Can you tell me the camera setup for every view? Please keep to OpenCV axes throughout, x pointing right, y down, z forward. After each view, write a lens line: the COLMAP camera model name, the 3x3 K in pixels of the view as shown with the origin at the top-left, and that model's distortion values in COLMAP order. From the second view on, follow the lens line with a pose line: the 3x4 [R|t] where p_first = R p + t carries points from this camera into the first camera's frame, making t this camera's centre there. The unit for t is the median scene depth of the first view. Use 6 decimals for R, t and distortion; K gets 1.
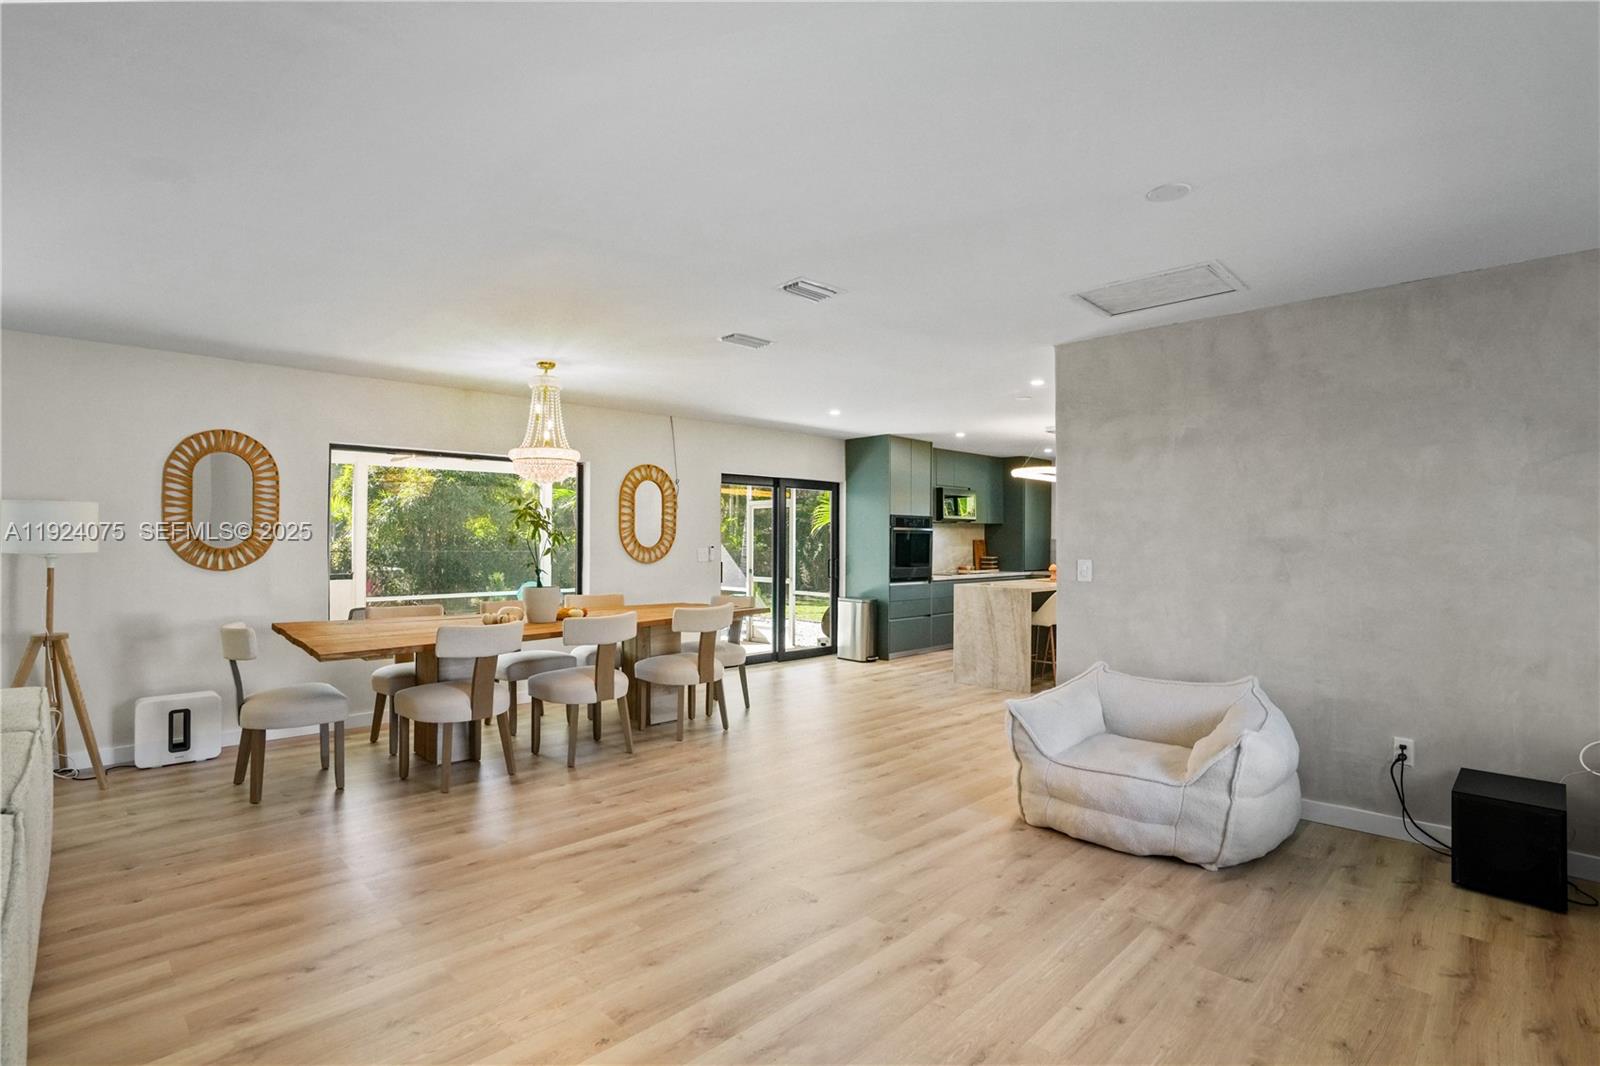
lens RADIAL K [[746.6, 0, 819.2], [0, 746.6, 545.2], [0, 0, 1]] dist [-0.060432, 0.021240]
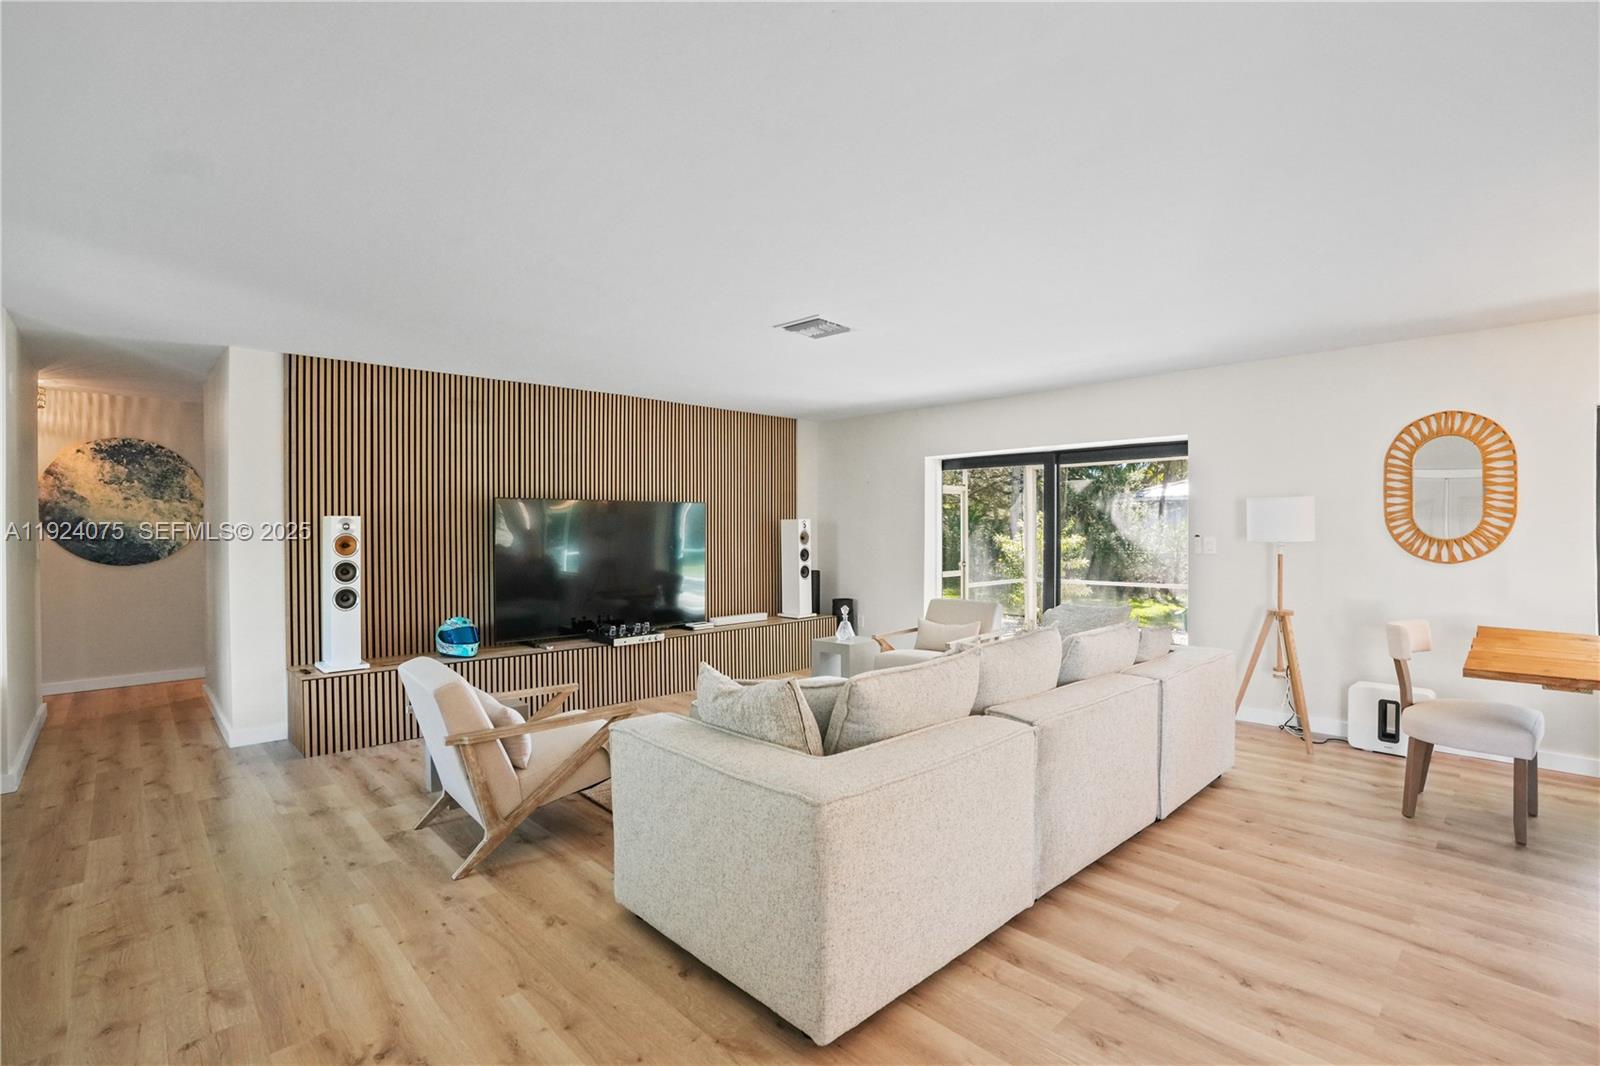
lens RADIAL K [[746.6, 0, 822.1], [0, 746.6, 527.8], [0, 0, 1]] dist [-0.060432, 0.021240]
pose [[-0.021467, -0.007031, -0.999745, 0.118802], [-0.005003, 0.999964, -0.006925, 0.000384], [0.999757, 0.004854, -0.021502, 0.214522]]
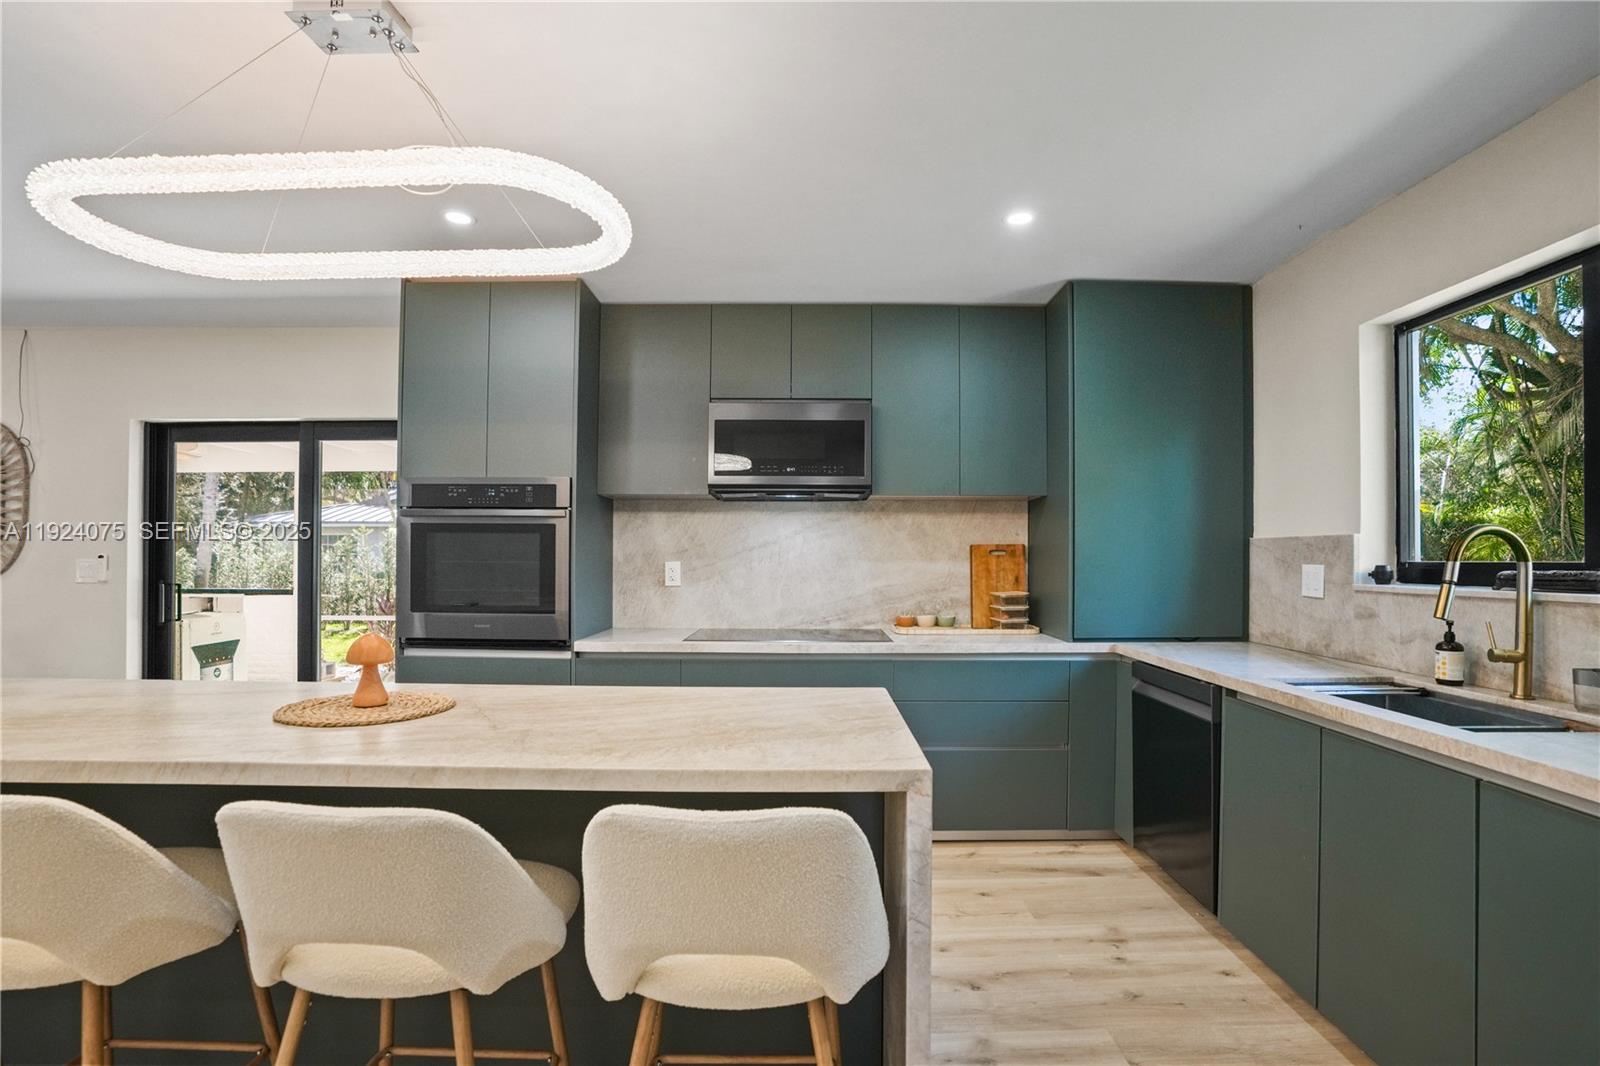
lens RADIAL K [[746.6, 0, 817.0], [0, 746.6, 544.3], [0, 0, 1]] dist [-0.060432, 0.021240]
pose [[0.702288, -0.018260, -0.711658, 0.951501], [-0.002345, 0.999606, -0.027963, 0.007710], [0.711889, 0.021307, 0.701969, 1.592924]]
